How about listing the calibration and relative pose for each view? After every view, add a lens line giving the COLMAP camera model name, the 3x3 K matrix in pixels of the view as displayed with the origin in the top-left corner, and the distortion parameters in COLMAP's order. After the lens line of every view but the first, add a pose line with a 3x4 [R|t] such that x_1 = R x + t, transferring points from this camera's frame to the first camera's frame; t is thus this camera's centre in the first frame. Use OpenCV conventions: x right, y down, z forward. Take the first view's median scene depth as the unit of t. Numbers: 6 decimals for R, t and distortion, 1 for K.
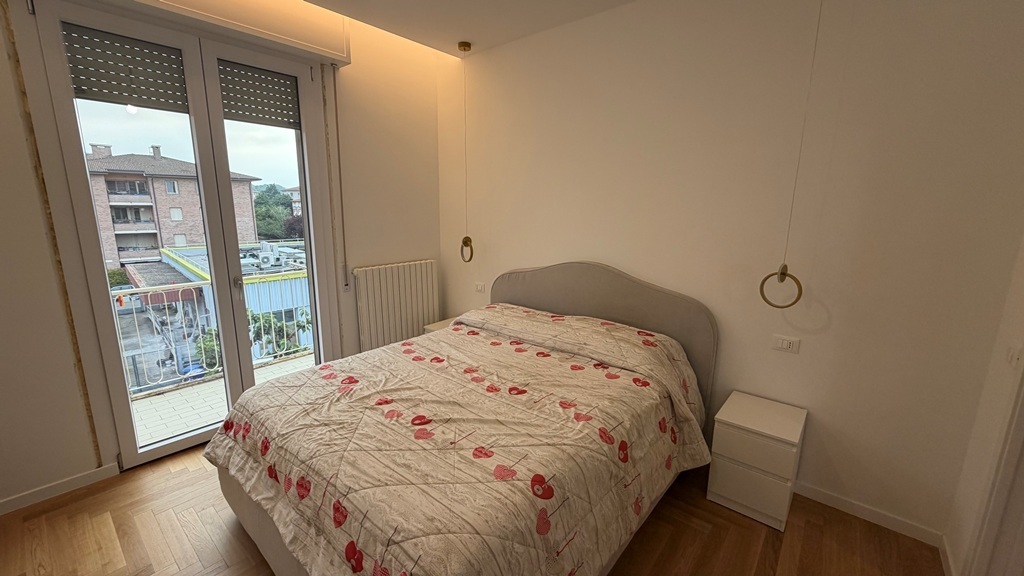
lens RADIAL K [[407.7, 0, 509.3], [0, 407.7, 287.7], [0, 0, 1]] dist [-0.000520, 0.000104]
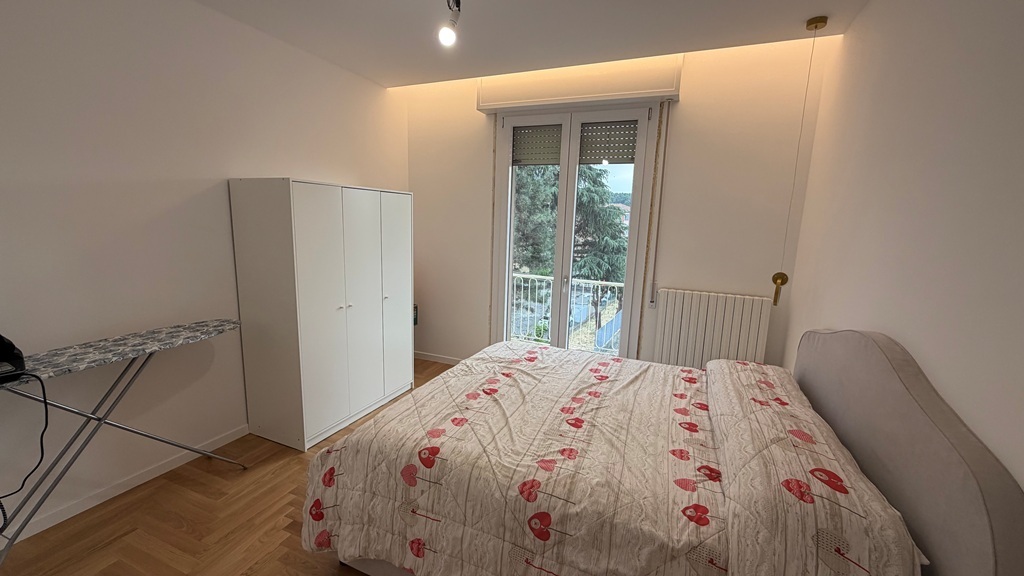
lens RADIAL K [[407.7, 0, 507.9], [0, 407.7, 287.0], [0, 0, 1]] dist [-0.000520, 0.000104]
pose [[0.299260, 0.156793, -0.941201, 0.753405], [-0.219339, 0.971295, 0.092066, -0.093846], [0.928619, 0.178890, 0.325060, 0.466988]]
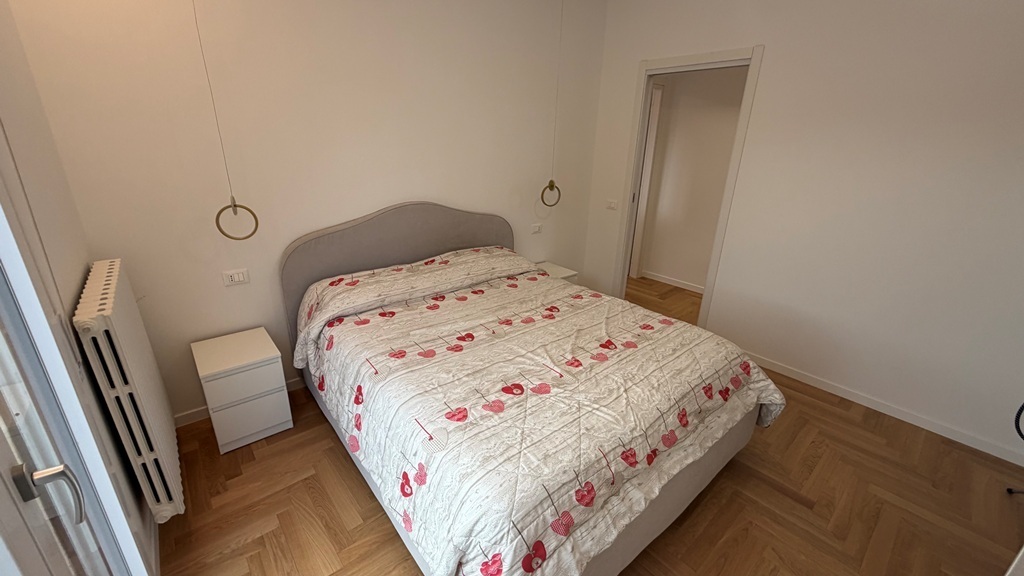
lens RADIAL K [[407.7, 0, 505.7], [0, 407.7, 291.2], [0, 0, 1]] dist [-0.000520, 0.000104]
pose [[0.168319, -0.349250, 0.921788, -1.029926], [0.173544, 0.931023, 0.321060, -0.194480], [-0.970336, 0.105930, 0.217319, 0.816190]]
